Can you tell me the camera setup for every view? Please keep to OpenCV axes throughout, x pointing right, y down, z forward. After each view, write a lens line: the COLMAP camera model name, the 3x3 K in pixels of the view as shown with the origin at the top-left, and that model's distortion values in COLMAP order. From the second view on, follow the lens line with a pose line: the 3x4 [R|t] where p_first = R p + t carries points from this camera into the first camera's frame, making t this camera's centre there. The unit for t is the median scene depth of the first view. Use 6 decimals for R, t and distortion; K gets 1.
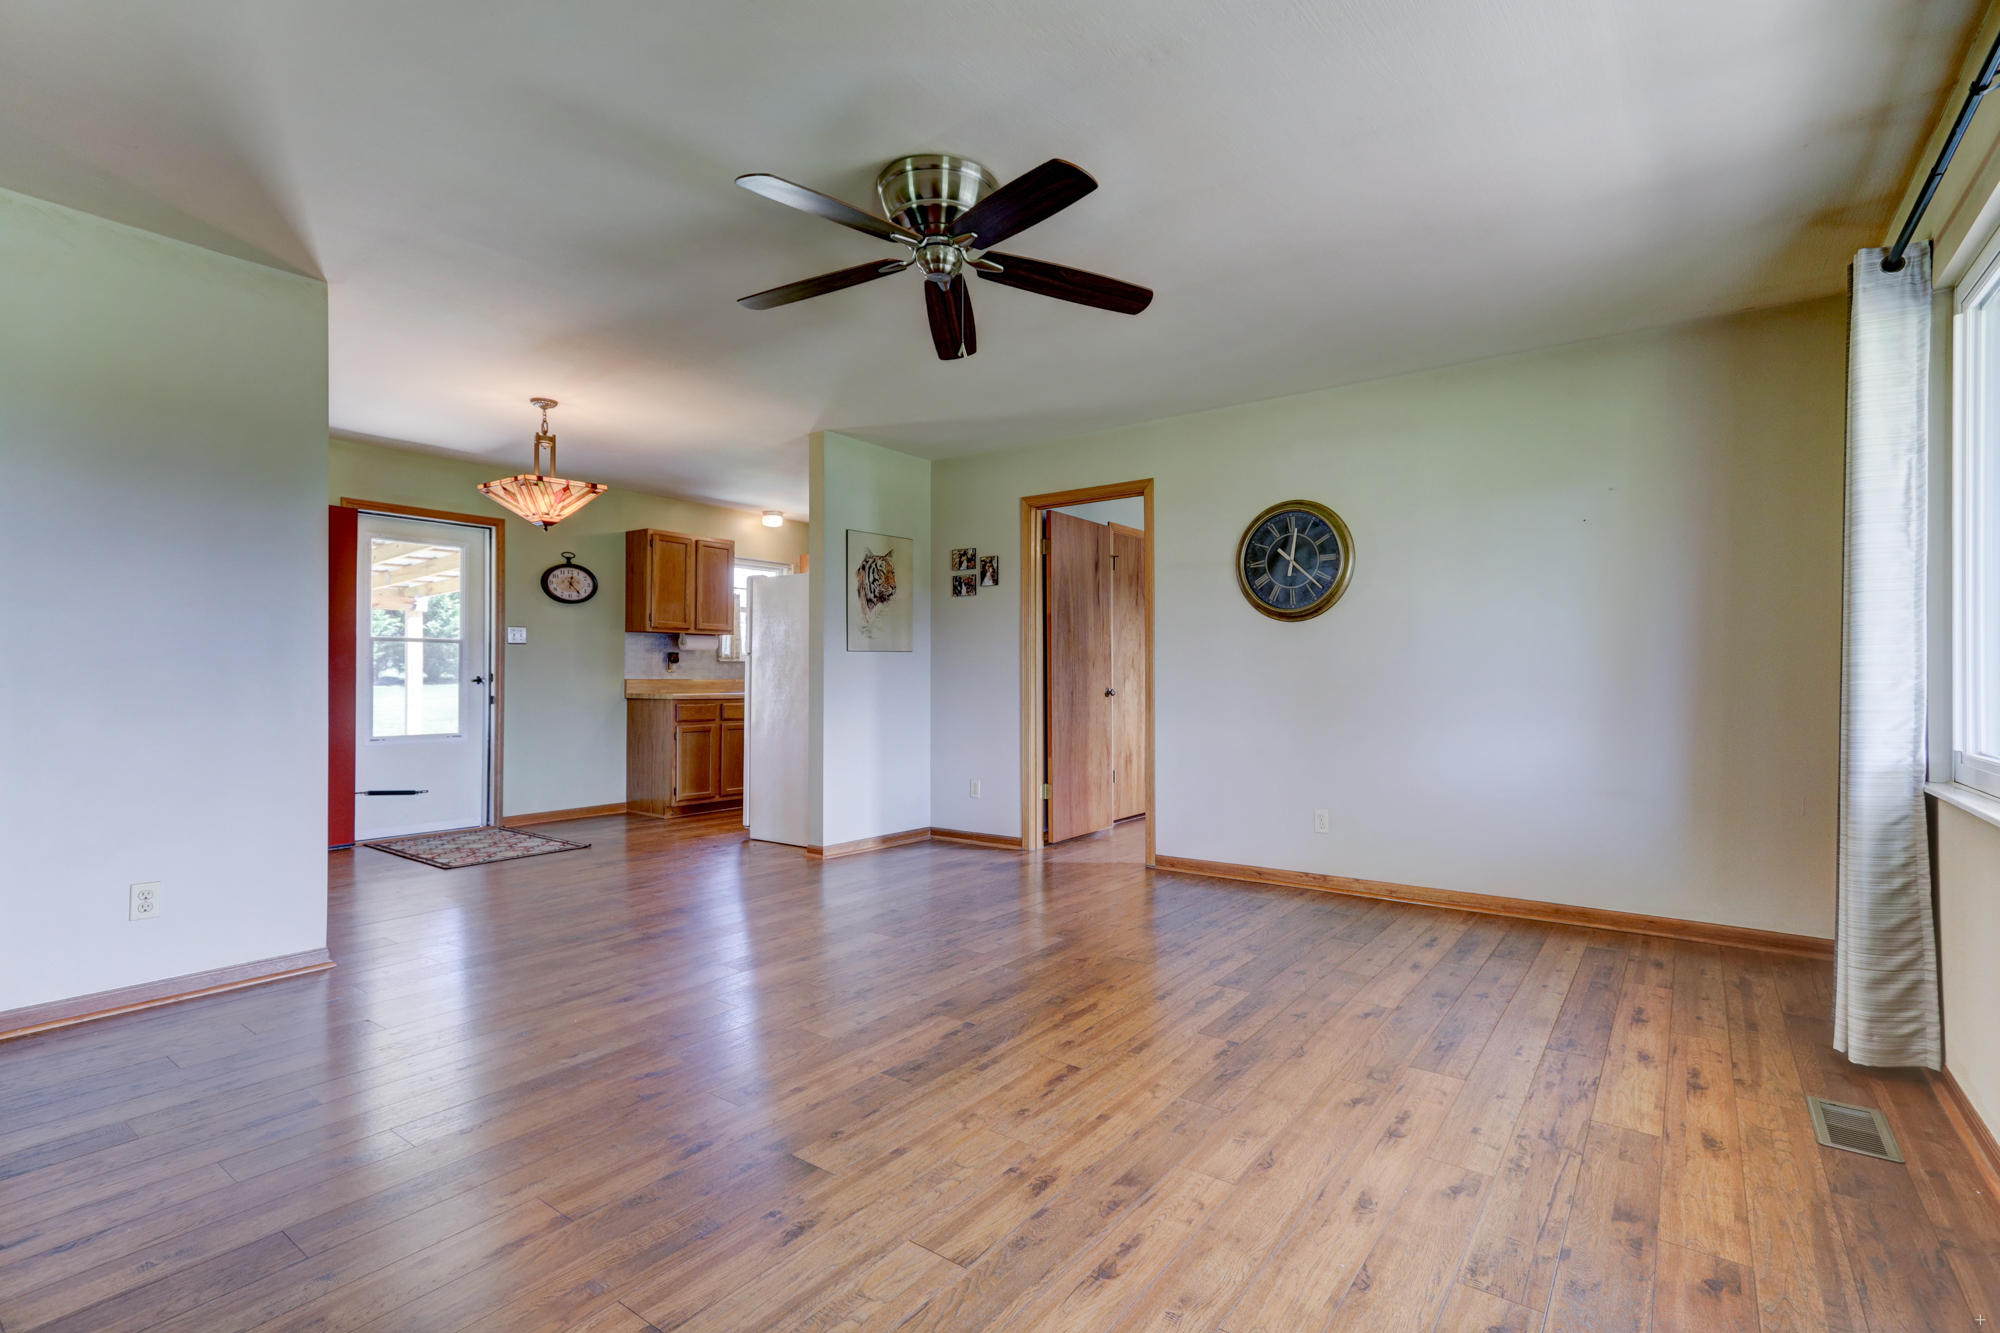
lens RADIAL K [[925.9, 0, 1023.9], [0, 925.9, 683.2], [0, 0, 1]] dist [0.004239, 0.000710]
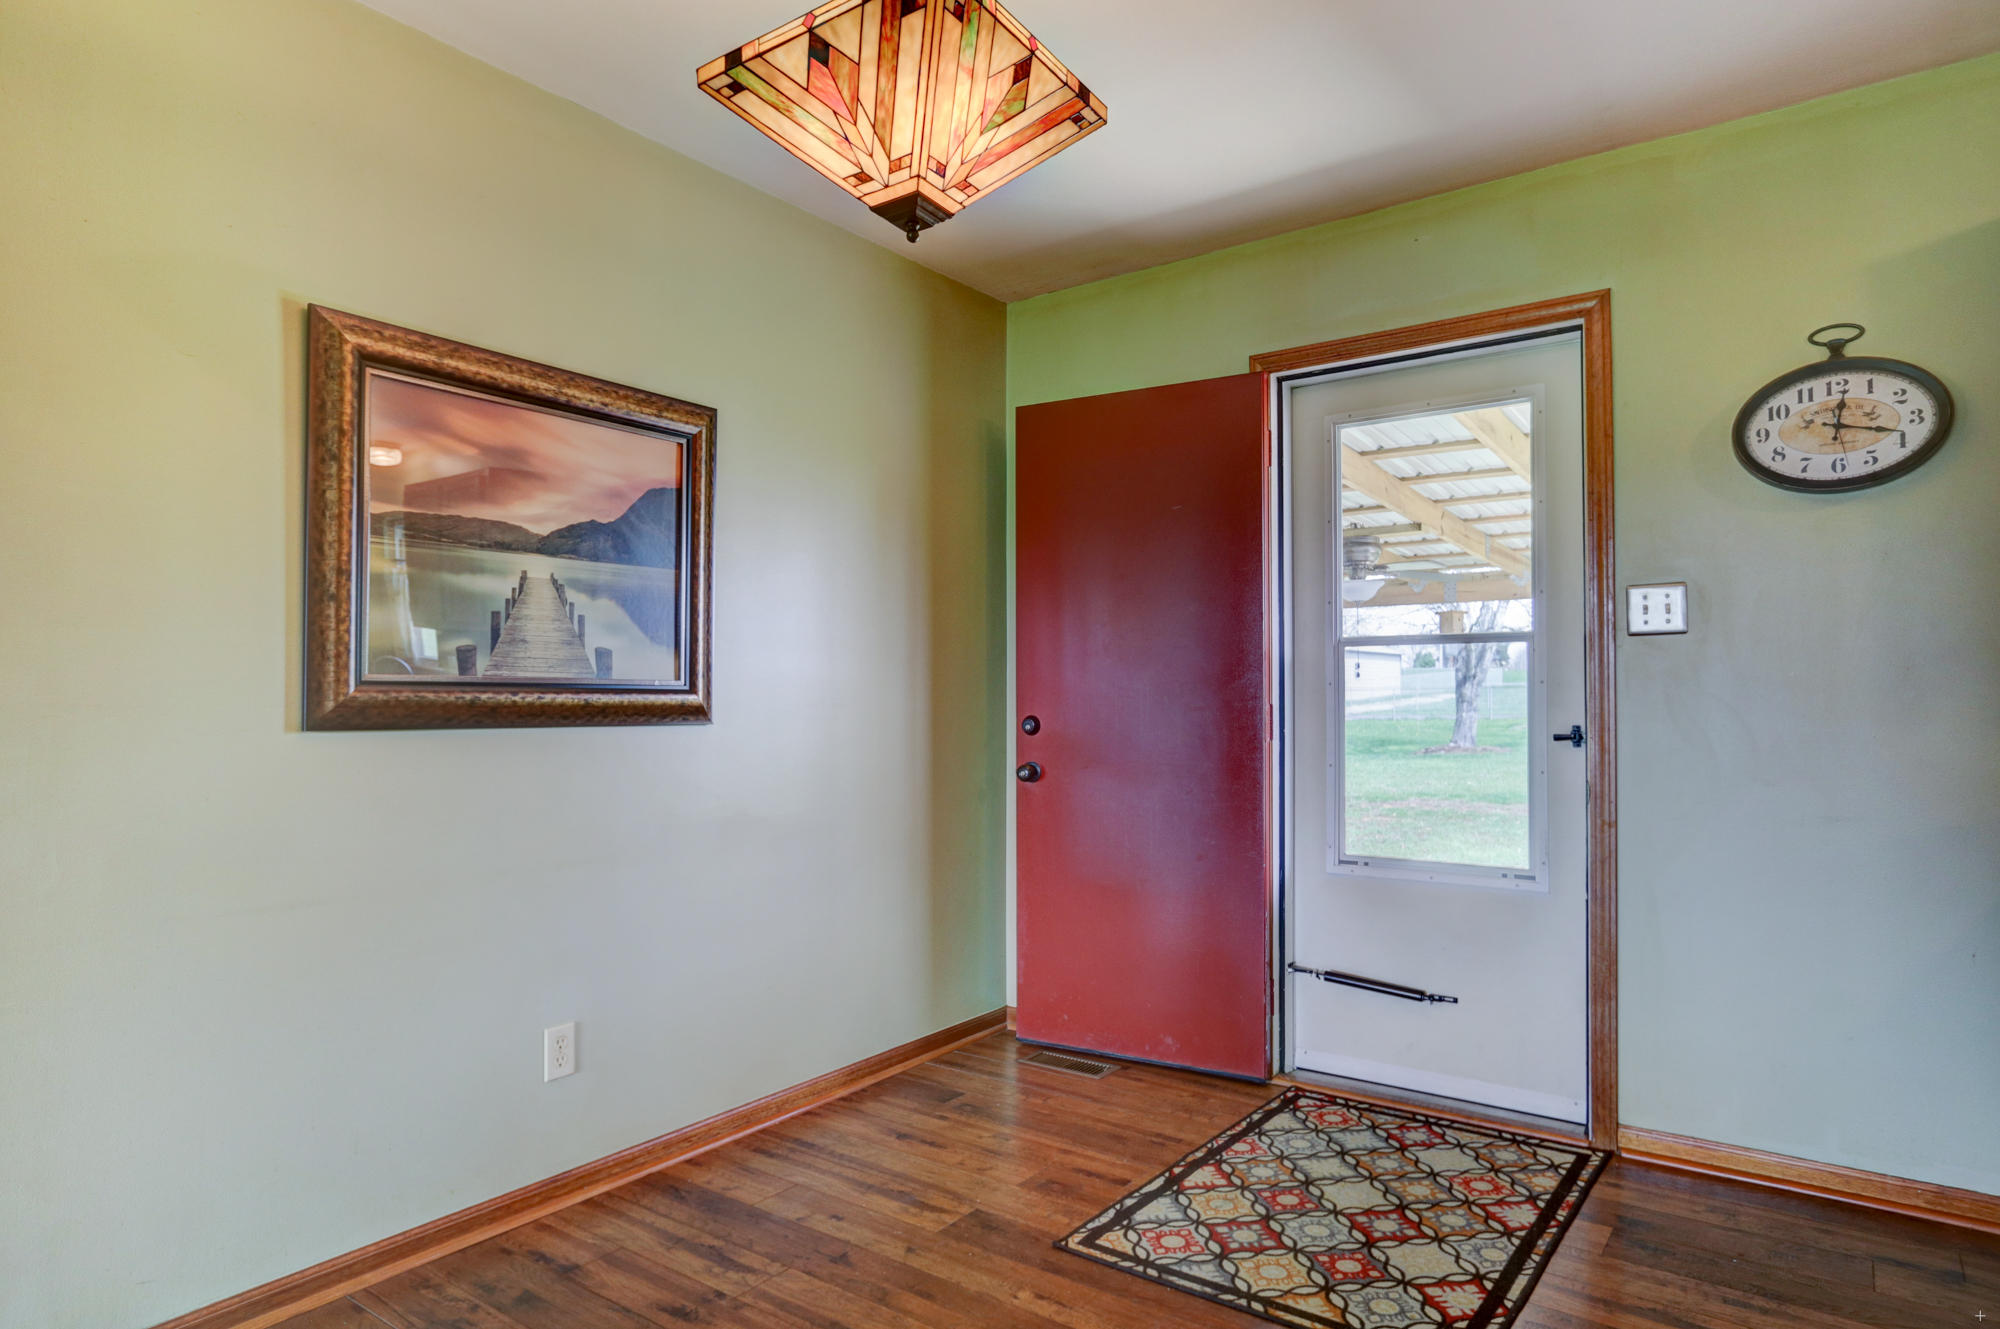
lens RADIAL K [[1133.2, 0, 1013.8], [0, 1133.2, 680.7], [0, 0, 1]] dist [-0.008064, 0.001233]
pose [[-0.022373, -0.018431, -0.999580, -0.249532], [-0.006604, 0.999811, -0.018288, -0.032789], [0.999728, 0.006192, -0.022490, 1.597500]]
